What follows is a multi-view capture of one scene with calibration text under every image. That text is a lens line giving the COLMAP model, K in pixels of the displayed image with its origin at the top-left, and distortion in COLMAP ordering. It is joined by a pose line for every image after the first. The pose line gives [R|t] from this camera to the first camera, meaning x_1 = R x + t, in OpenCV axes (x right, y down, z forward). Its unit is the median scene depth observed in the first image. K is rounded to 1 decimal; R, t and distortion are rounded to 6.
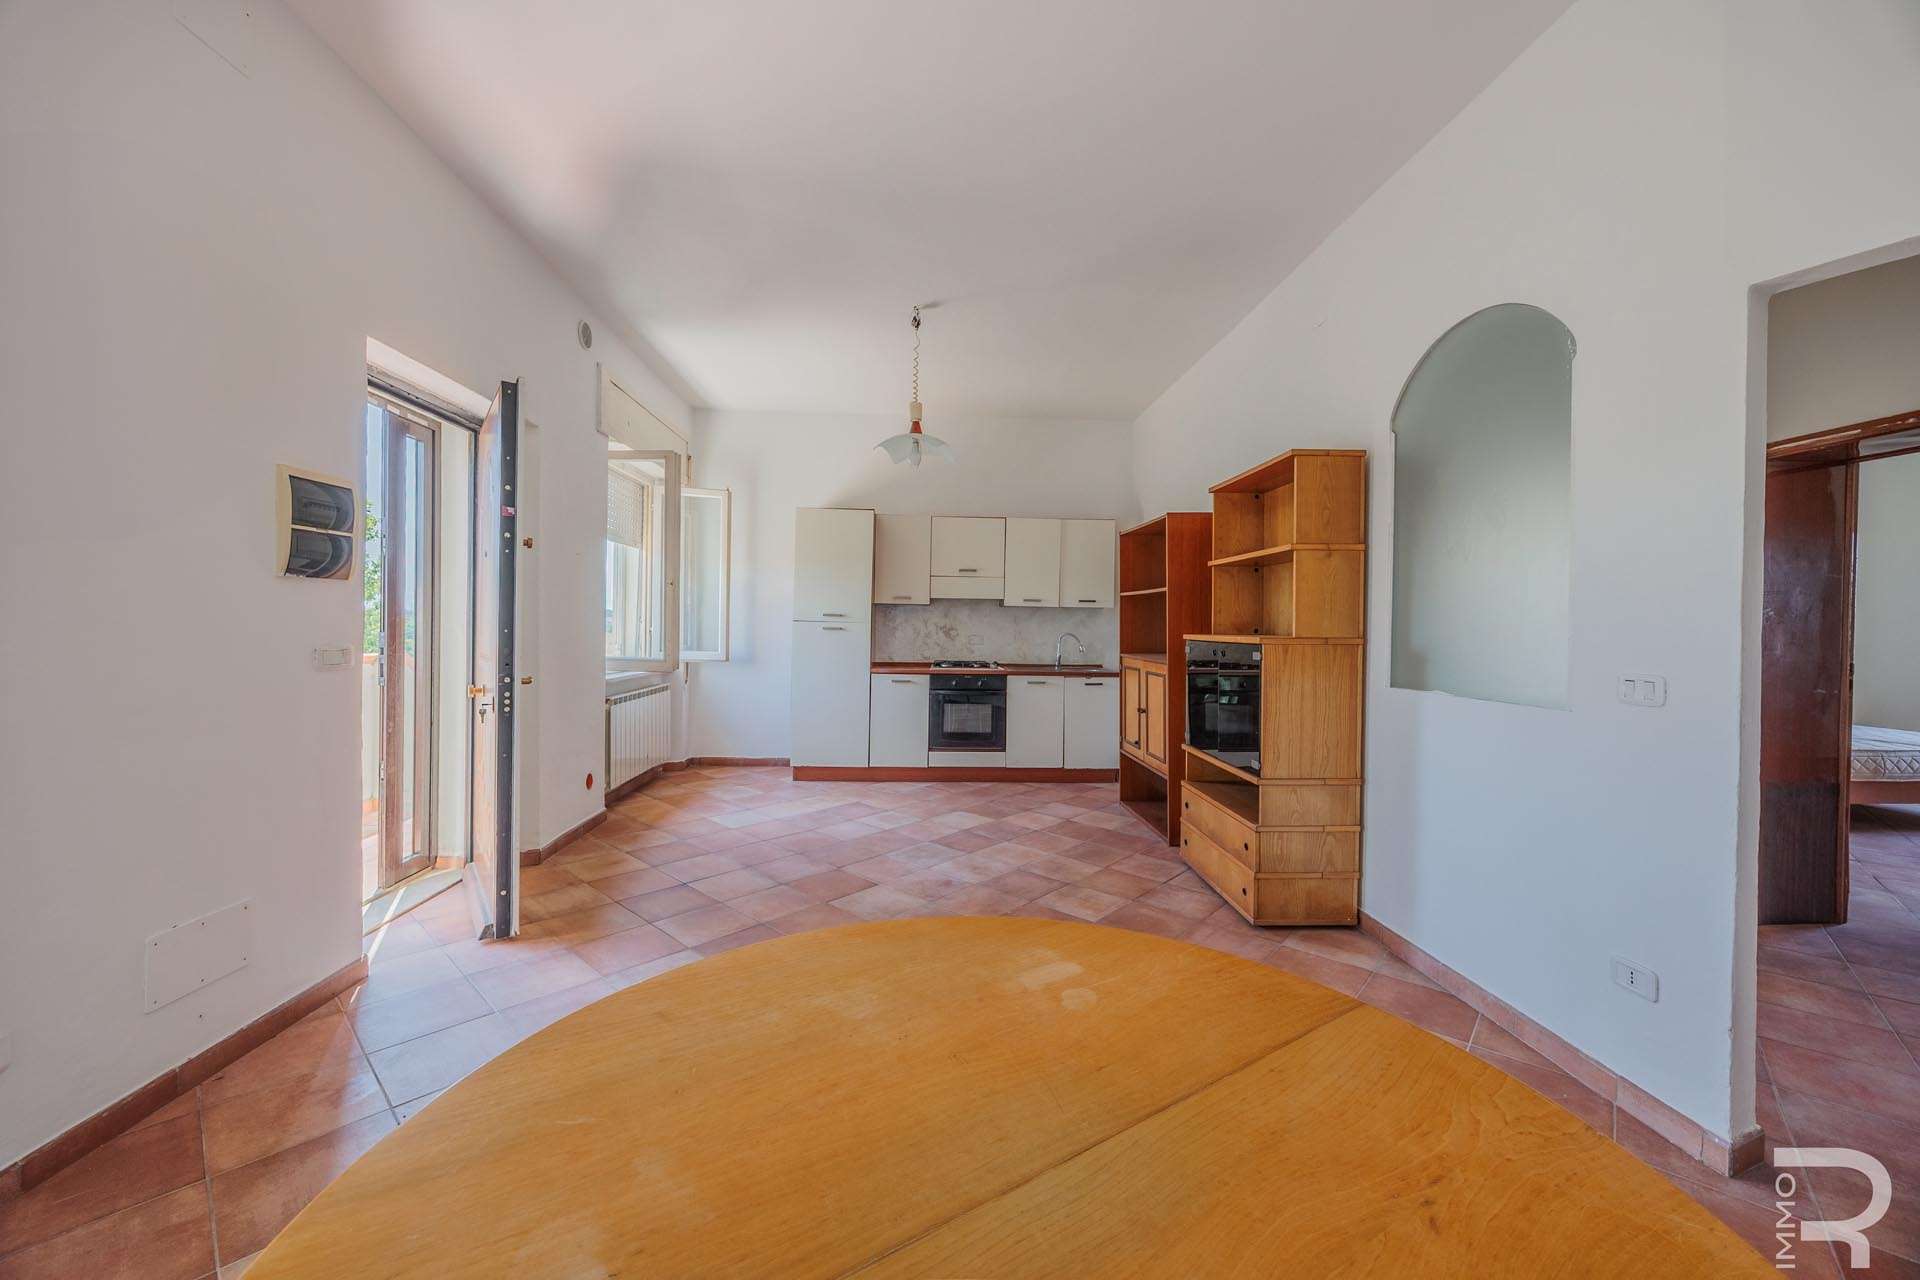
lens RADIAL K [[738.1, 0, 951.4], [0, 738.1, 629.2], [0, 0, 1]] dist [0.011547, 0.000065]
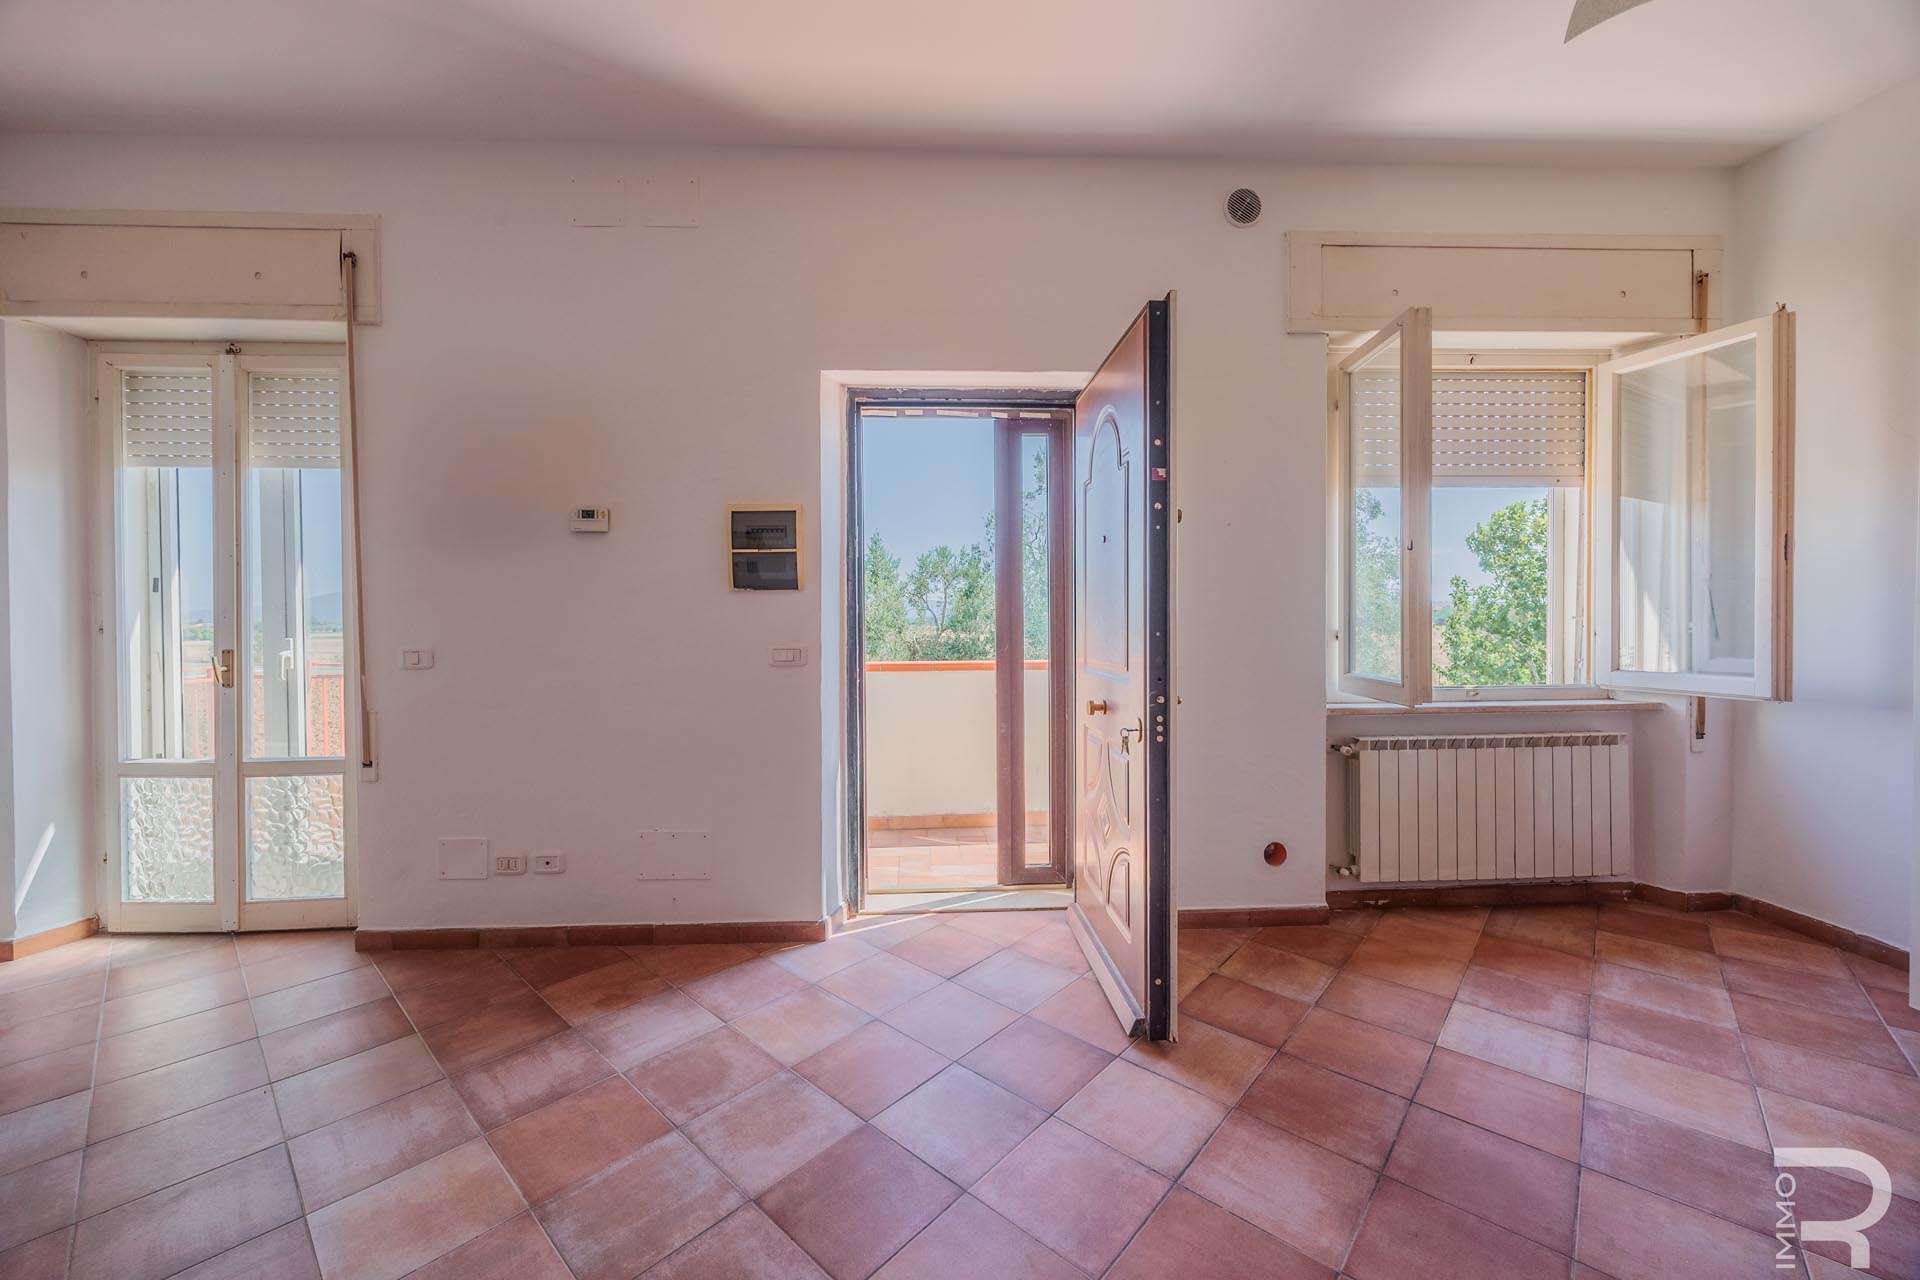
lens RADIAL K [[738.1, 0, 952.4], [0, 738.1, 635.1], [0, 0, 1]] dist [0.011547, 0.000065]
pose [[0.001192, 0.010849, -0.999940, 0.235637], [0.003233, 0.999936, 0.010853, -0.004332], [0.999994, -0.003245, 0.001156, 0.859799]]
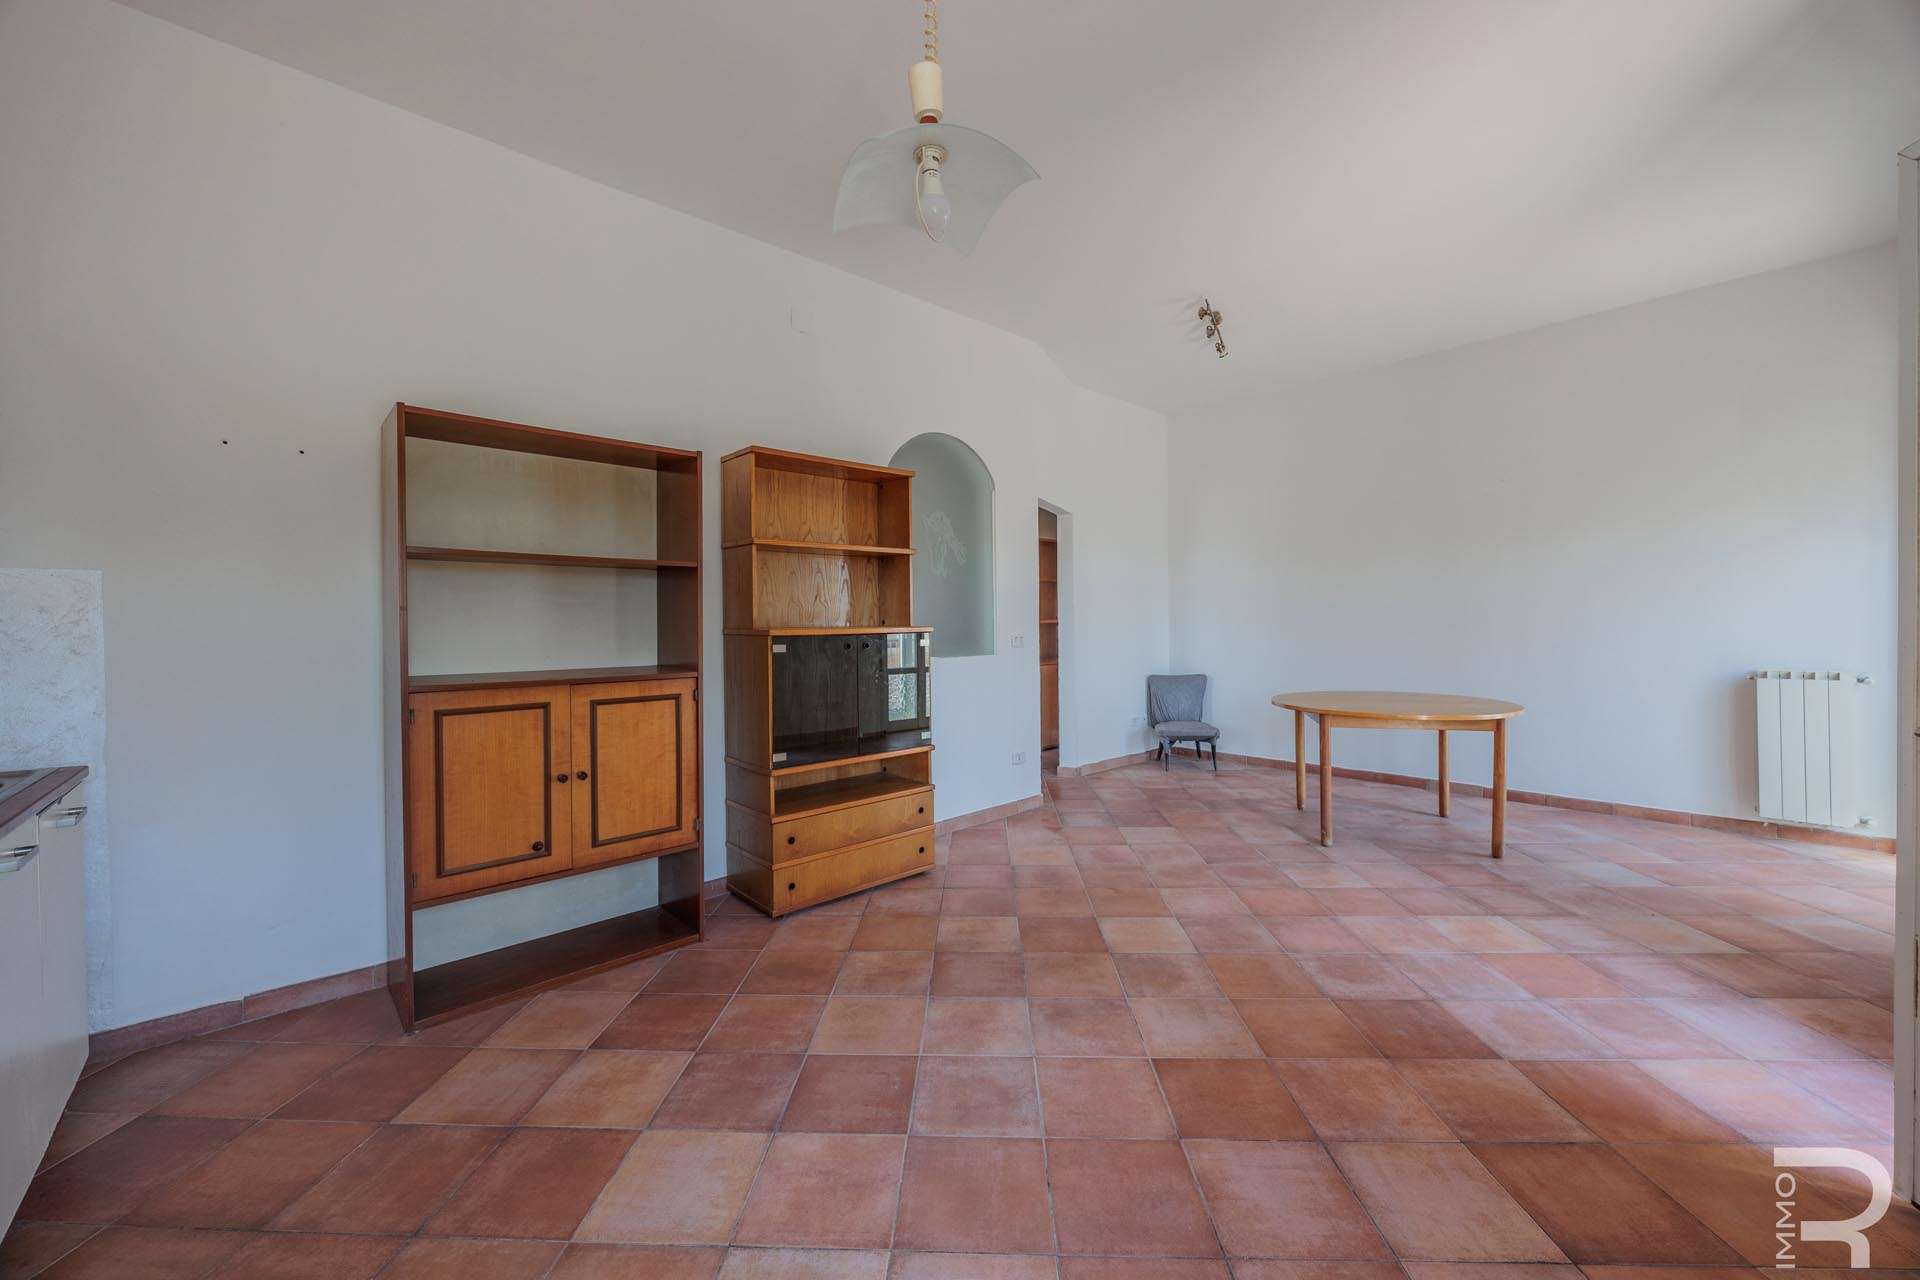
lens RADIAL K [[738.1, 0, 952.7], [0, 738.1, 620.0], [0, 0, 1]] dist [0.011547, 0.000065]
pose [[-0.646492, -0.005759, 0.762899, -0.446532], [0.007243, 0.999880, 0.013685, -0.013777], [-0.762887, 0.014373, -0.646372, 1.505422]]
